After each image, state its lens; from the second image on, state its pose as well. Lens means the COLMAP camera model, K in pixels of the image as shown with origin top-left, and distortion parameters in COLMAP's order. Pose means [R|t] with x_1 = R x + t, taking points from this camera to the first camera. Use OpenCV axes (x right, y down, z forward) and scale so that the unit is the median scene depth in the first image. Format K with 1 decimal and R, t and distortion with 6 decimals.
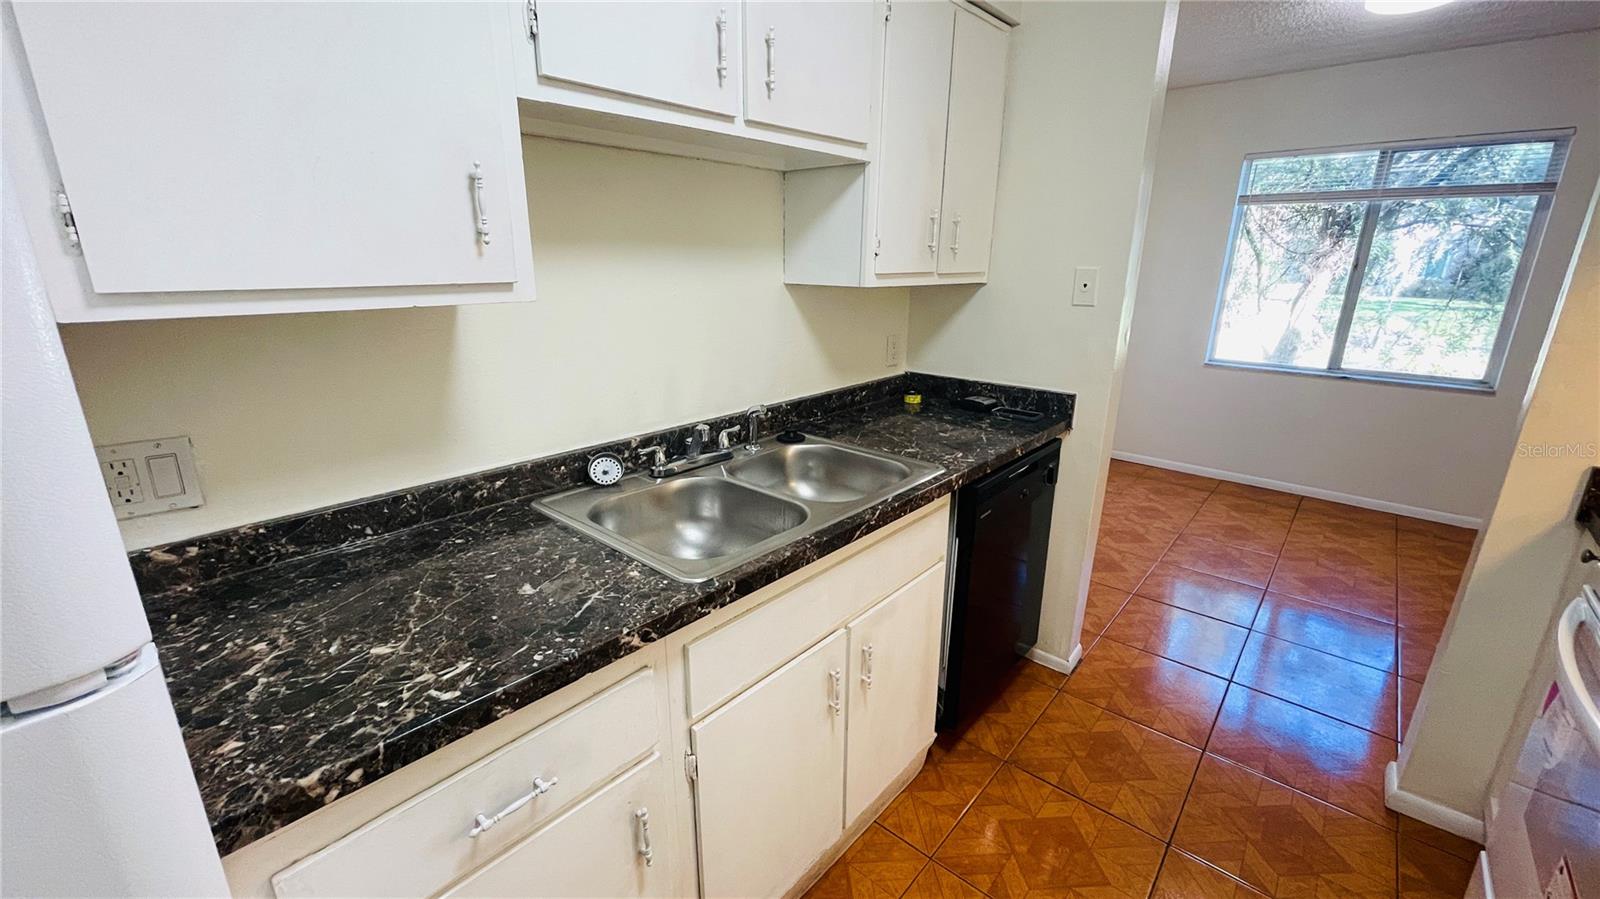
lens RADIAL K [[647.4, 0, 791.7], [0, 647.4, 451.3], [0, 0, 1]] dist [-0.000307, -0.000775]
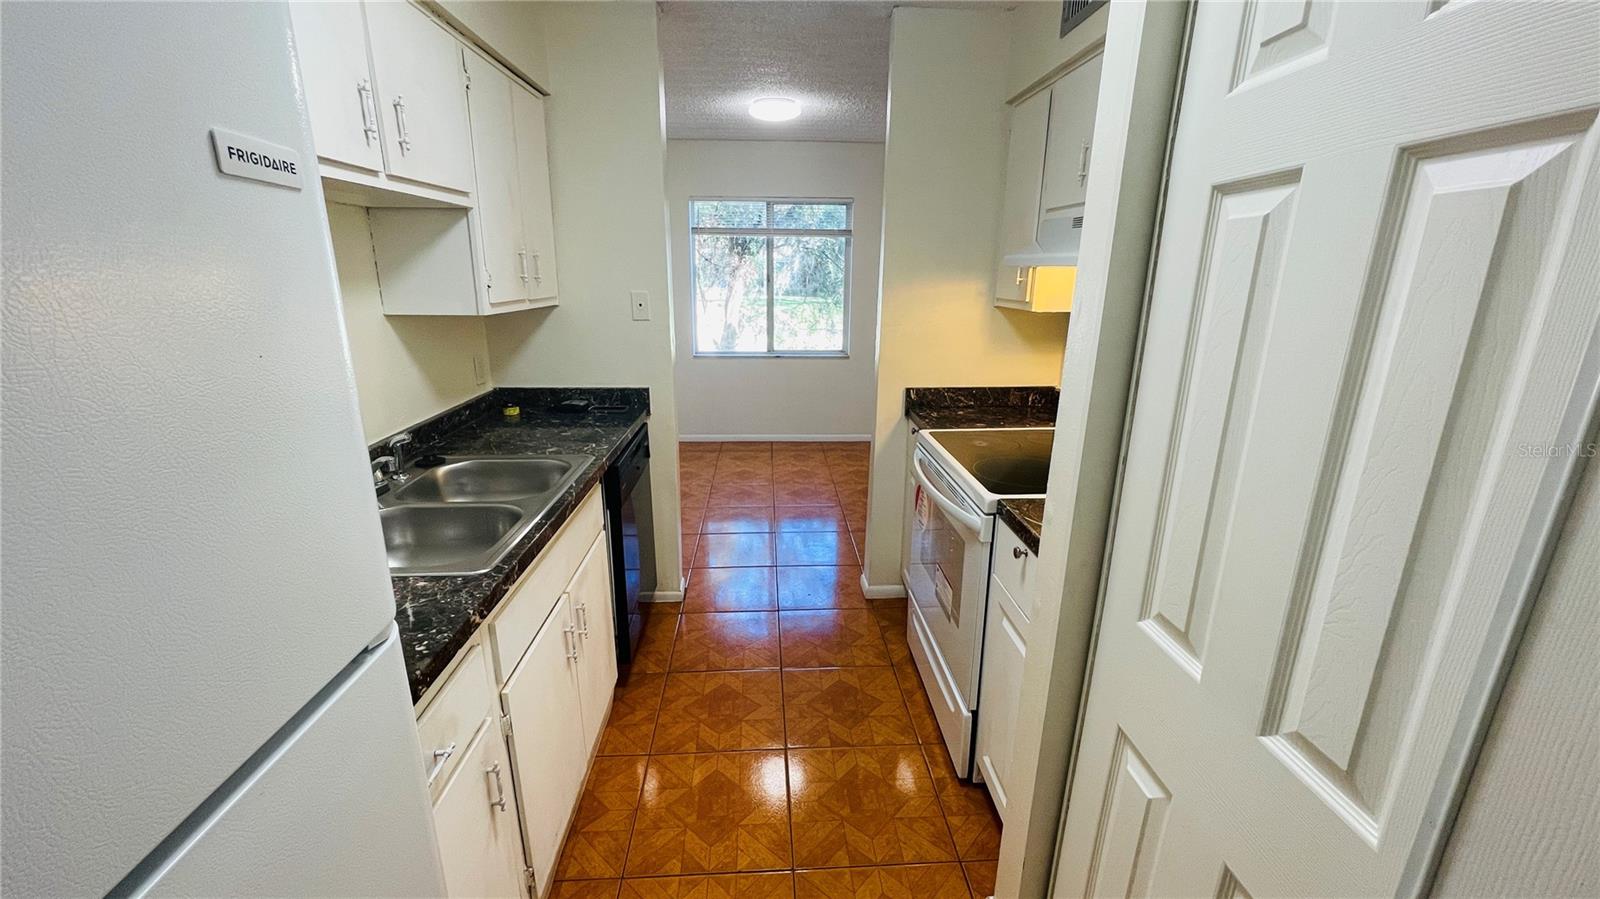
lens RADIAL K [[647.4, 0, 791.7], [0, 647.4, 451.3], [0, 0, 1]] dist [-0.000307, -0.000775]
pose [[0.718052, -0.190762, 0.669336, -0.256013], [0.197773, 0.977985, 0.066560, 0.007902], [-0.667298, 0.084583, 0.739972, -0.149244]]
